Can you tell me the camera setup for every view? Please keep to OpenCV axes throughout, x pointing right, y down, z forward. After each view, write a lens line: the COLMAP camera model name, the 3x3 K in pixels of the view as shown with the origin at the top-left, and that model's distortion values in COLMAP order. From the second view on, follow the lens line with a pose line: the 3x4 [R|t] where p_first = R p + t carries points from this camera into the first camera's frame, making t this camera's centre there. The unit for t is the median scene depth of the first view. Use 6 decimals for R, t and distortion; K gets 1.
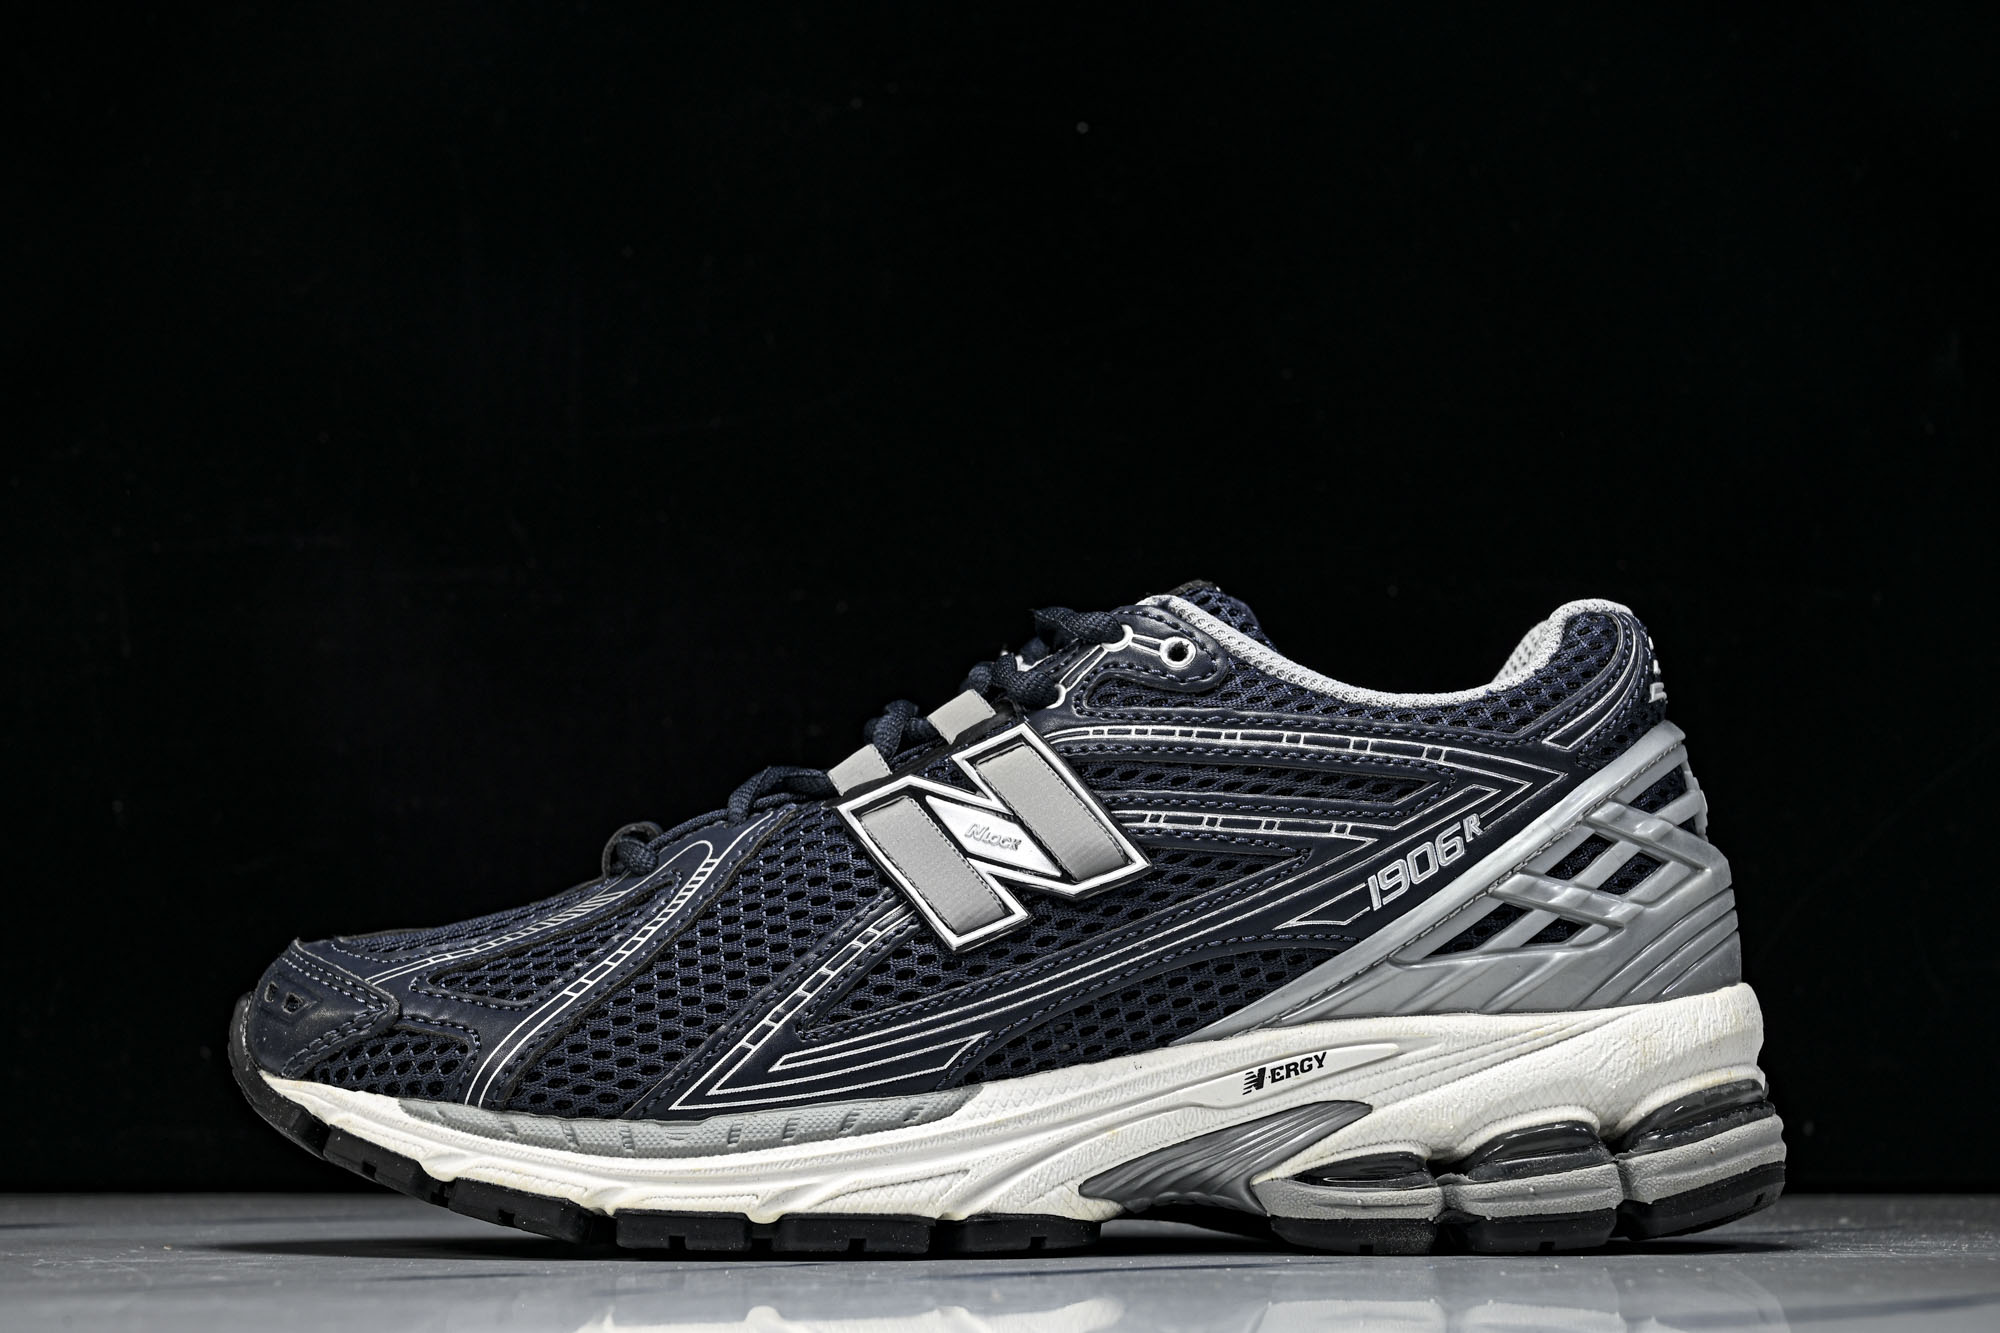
lens RADIAL K [[3416.4, 0, 1037.0], [0, 3416.4, 666.2], [0, 0, 1]] dist [0.000244, -0.039027]
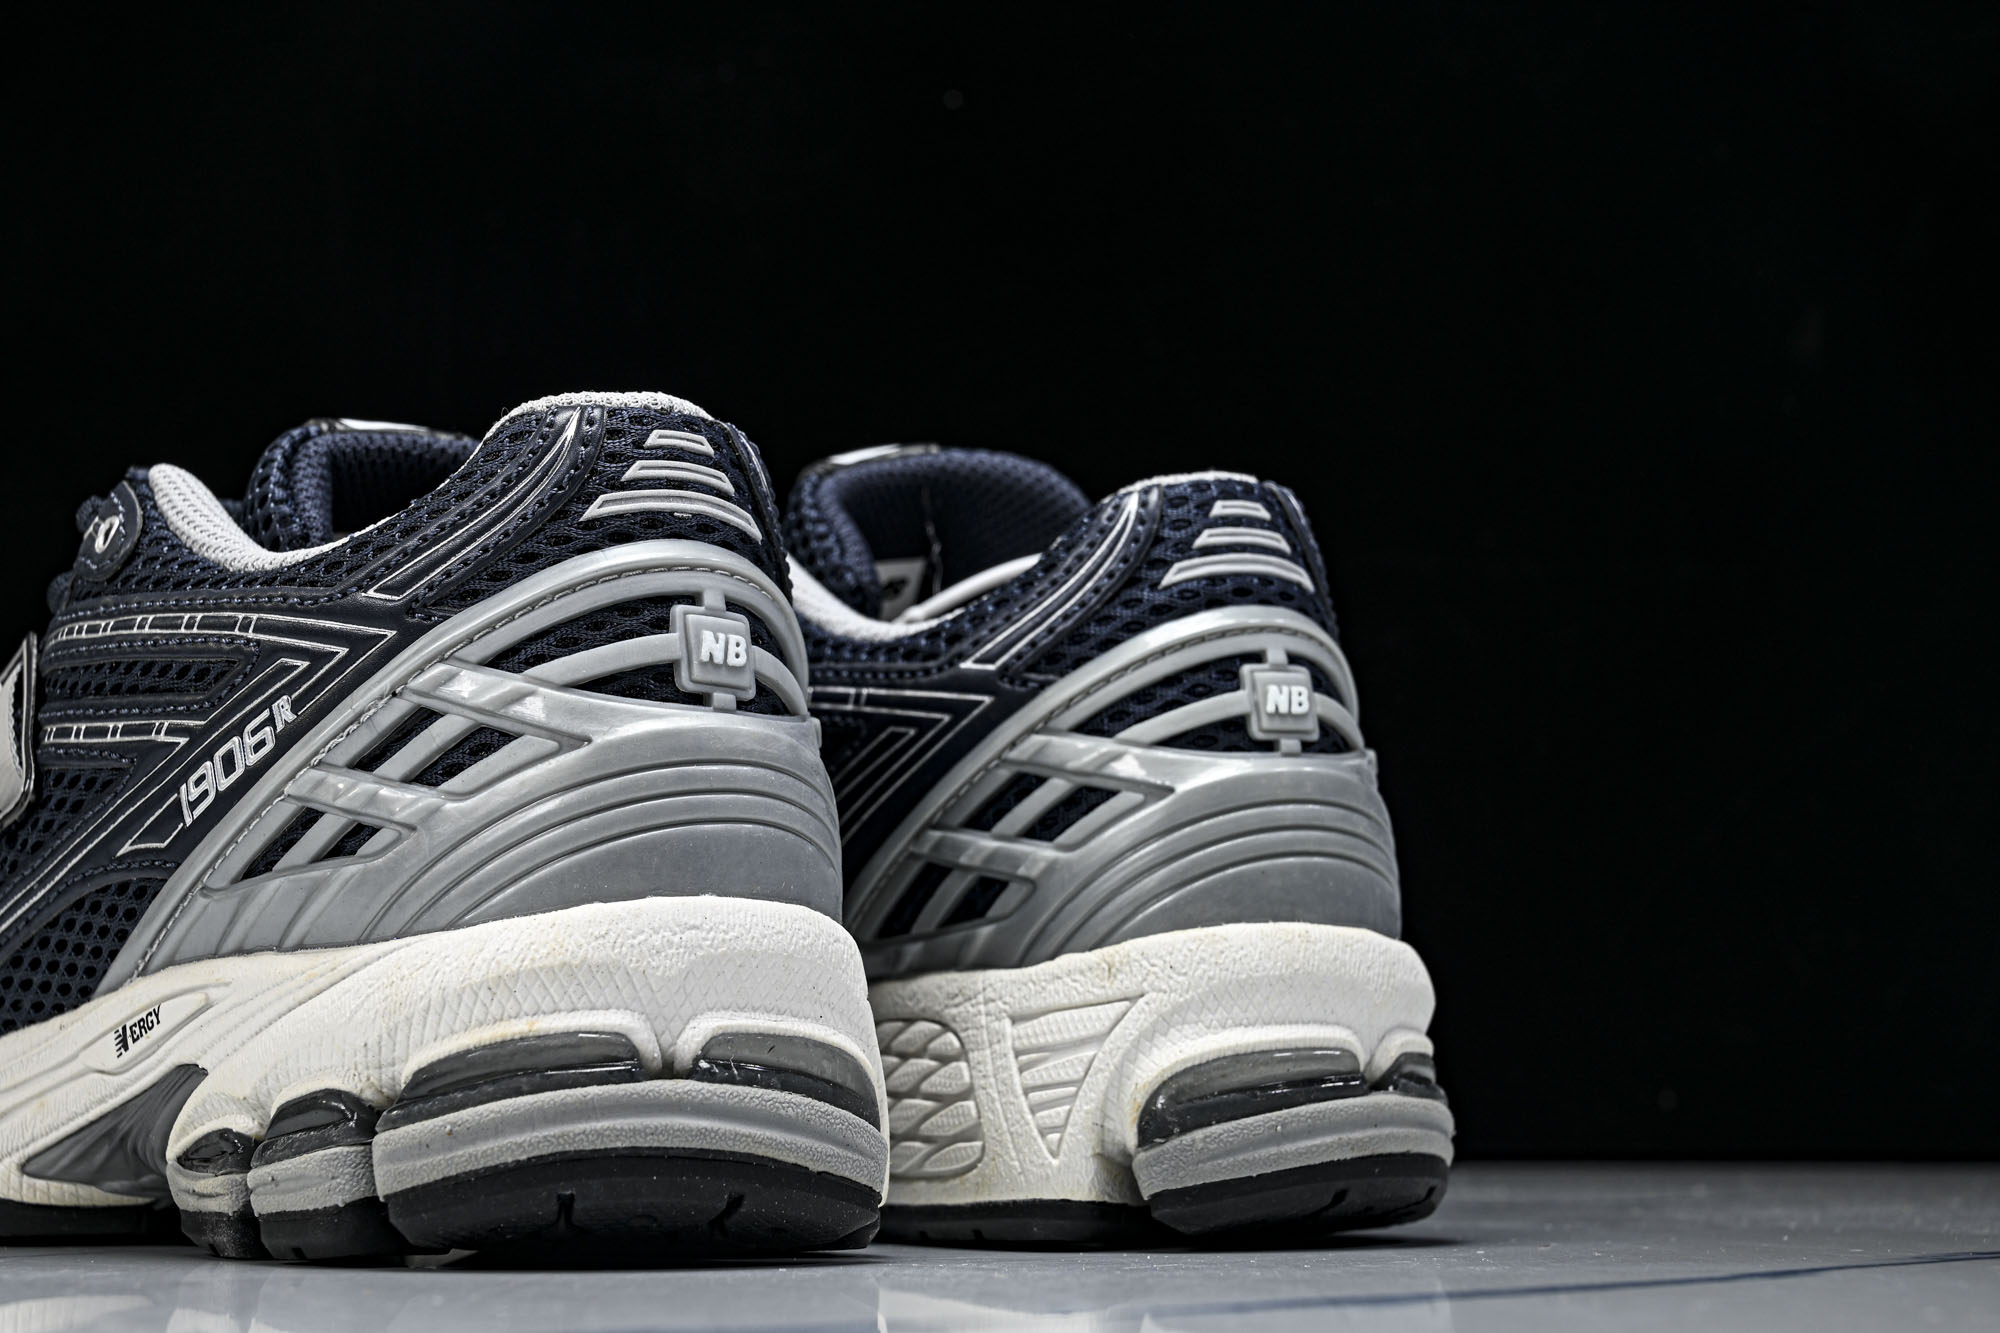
lens RADIAL K [[3416.4, 0, 1037.0], [0, 3416.4, 666.2], [0, 0, 1]] dist [0.000244, -0.039027]
pose [[0.675498, -0.089004, -0.731971, 0.820747], [0.102713, 0.994368, -0.026122, 0.075093], [0.730173, -0.057537, 0.680835, 0.600317]]
